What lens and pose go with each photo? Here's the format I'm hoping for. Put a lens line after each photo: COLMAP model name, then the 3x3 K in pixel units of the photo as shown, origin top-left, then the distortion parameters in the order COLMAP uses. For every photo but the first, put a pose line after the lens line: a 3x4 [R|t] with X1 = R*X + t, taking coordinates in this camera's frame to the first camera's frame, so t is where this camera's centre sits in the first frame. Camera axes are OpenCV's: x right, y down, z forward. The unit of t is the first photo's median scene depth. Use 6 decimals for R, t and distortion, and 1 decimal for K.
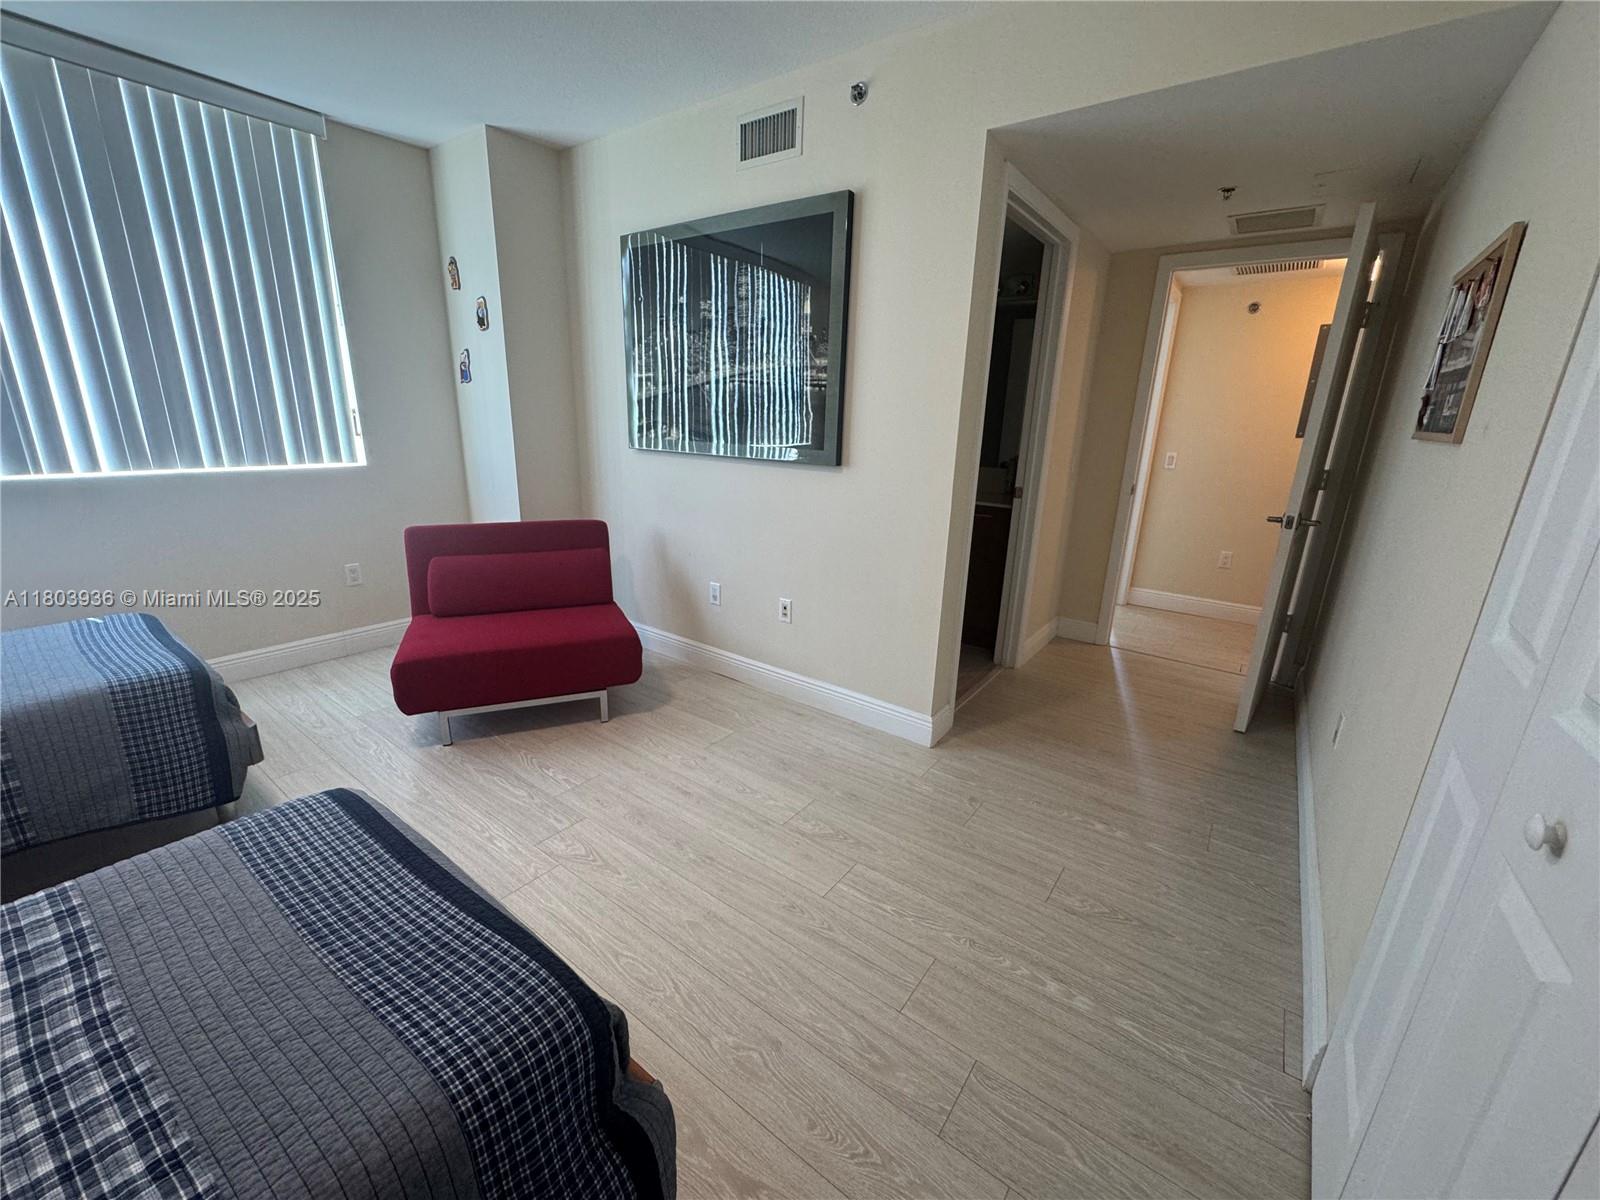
lens RADIAL K [[639.8, 0, 800.0], [0, 639.8, 597.0], [0, 0, 1]] dist [-0.002066, 0.000638]
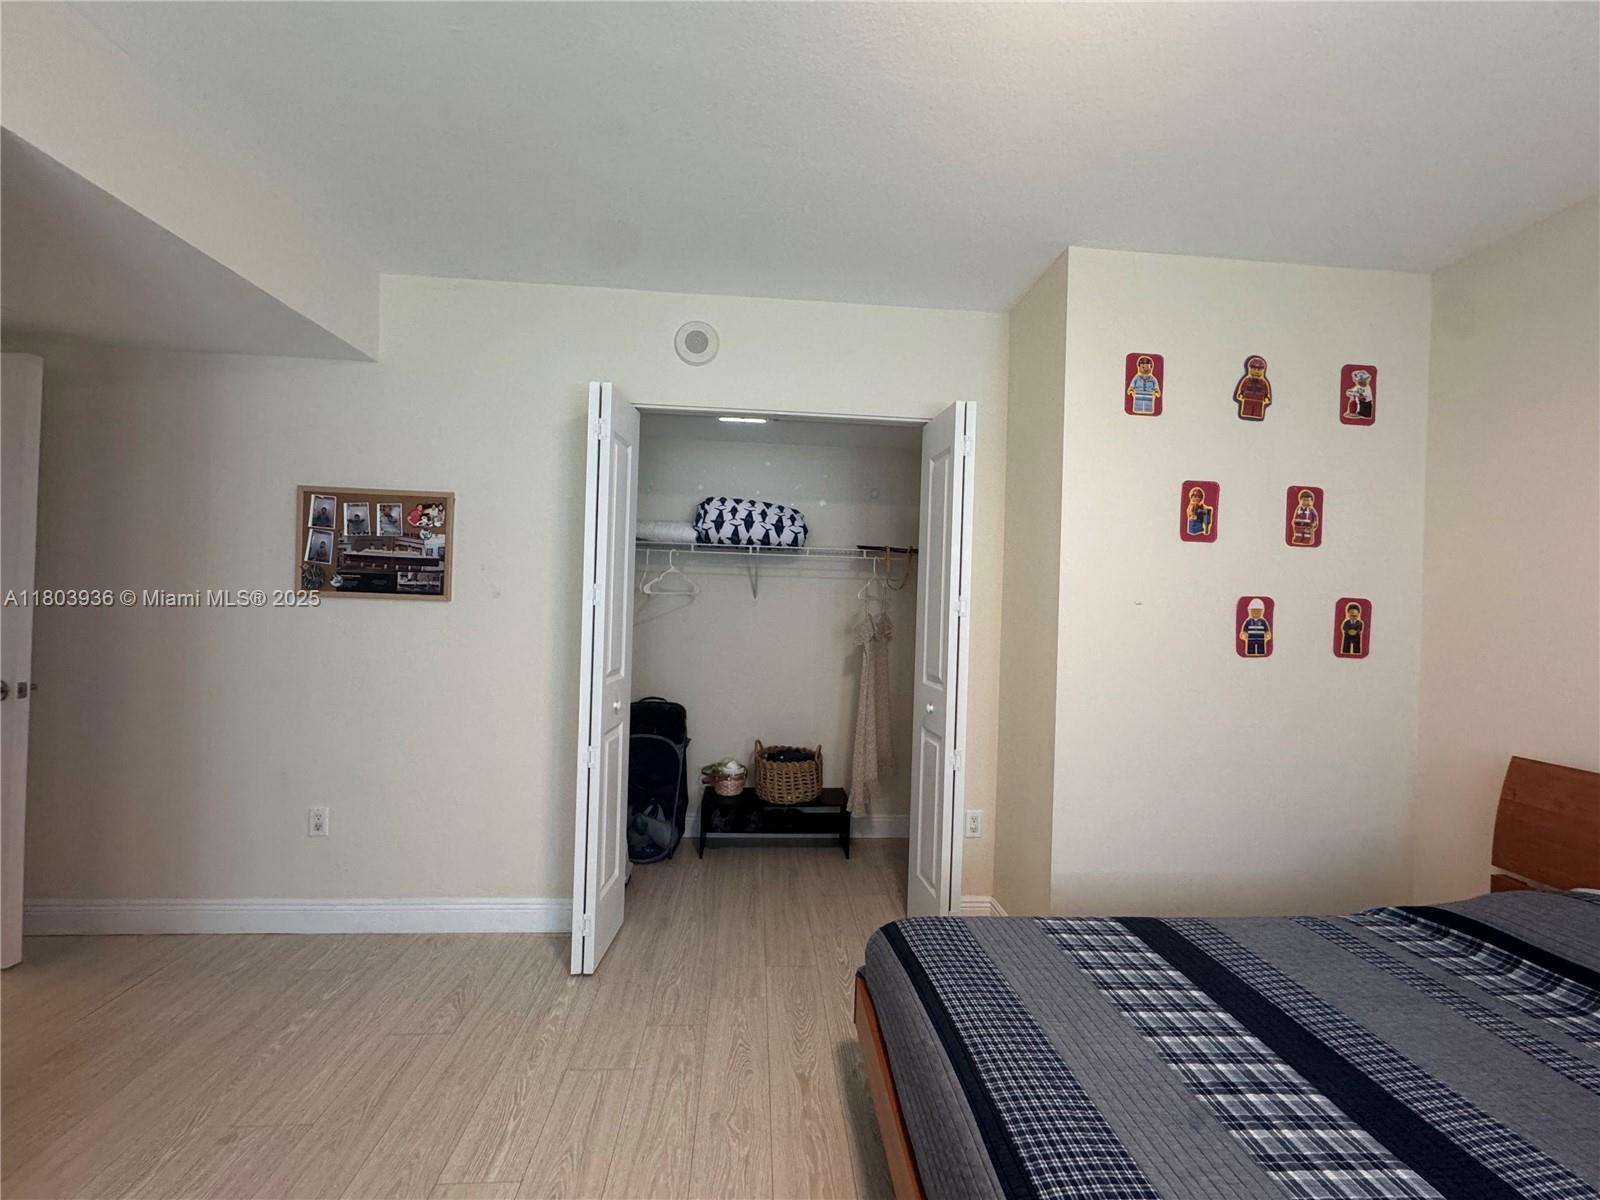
lens RADIAL K [[639.8, 0, 795.1], [0, 639.8, 599.0], [0, 0, 1]] dist [-0.002066, 0.000638]
pose [[-0.648187, -0.046377, 0.760068, -0.826185], [0.157679, 0.968336, 0.193553, -0.369078], [-0.744977, 0.245305, -0.620350, 1.151230]]
